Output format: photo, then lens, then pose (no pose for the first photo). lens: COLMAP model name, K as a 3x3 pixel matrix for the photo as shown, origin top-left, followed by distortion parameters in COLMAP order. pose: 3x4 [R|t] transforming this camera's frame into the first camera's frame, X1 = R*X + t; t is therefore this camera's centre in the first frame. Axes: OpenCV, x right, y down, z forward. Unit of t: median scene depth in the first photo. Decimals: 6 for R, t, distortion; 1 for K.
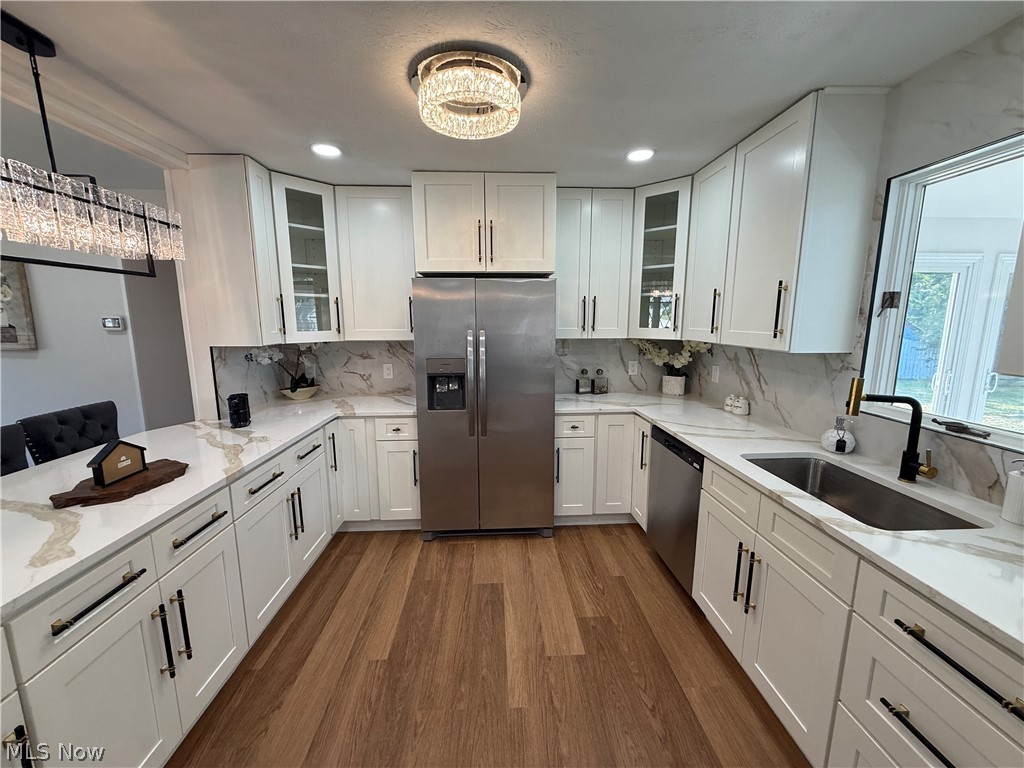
lens RADIAL K [[408.5, 0, 508.7], [0, 408.5, 384.2], [0, 0, 1]] dist [0.000991, 0.000336]
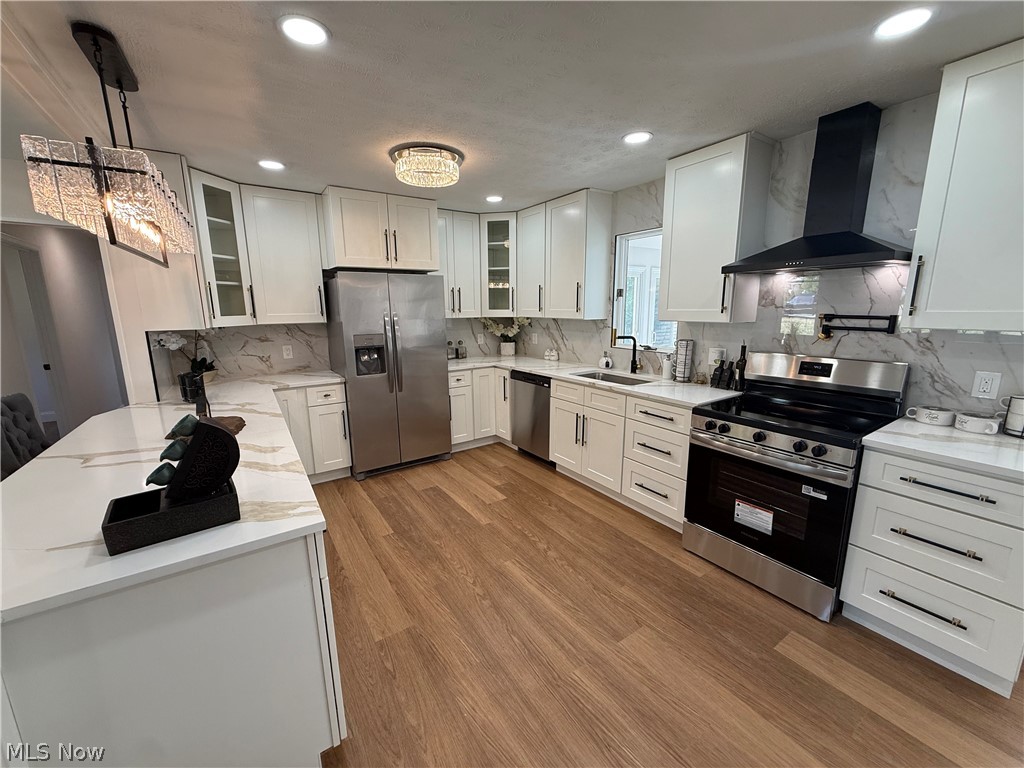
lens RADIAL K [[408.5, 0, 508.7], [0, 408.5, 384.2], [0, 0, 1]] dist [0.000991, 0.000336]
pose [[0.858139, -0.104398, 0.502691, -0.438623], [0.090382, 0.994535, 0.052254, 0.066241], [-0.505399, 0.000593, 0.862885, -0.345871]]
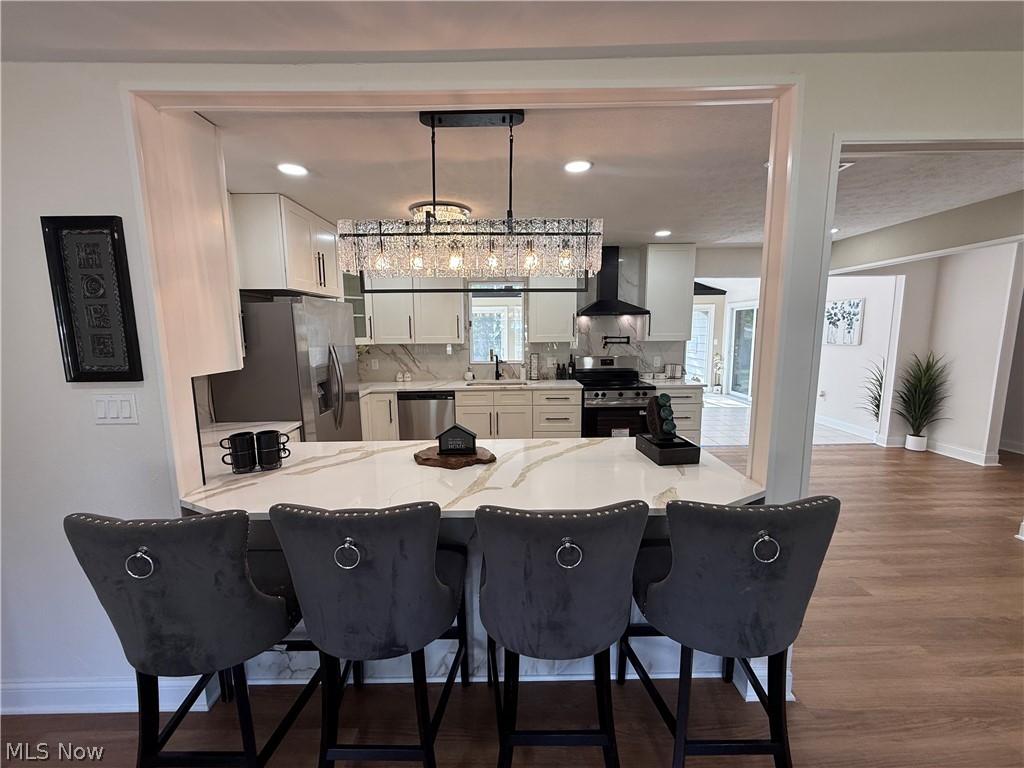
lens RADIAL K [[408.5, 0, 508.7], [0, 408.5, 384.2], [0, 0, 1]] dist [0.000991, 0.000336]
pose [[0.041053, -0.135093, 0.989982, -1.275171], [0.169778, 0.977352, 0.126329, -0.071652], [-0.984627, 0.162891, 0.063059, 0.414841]]
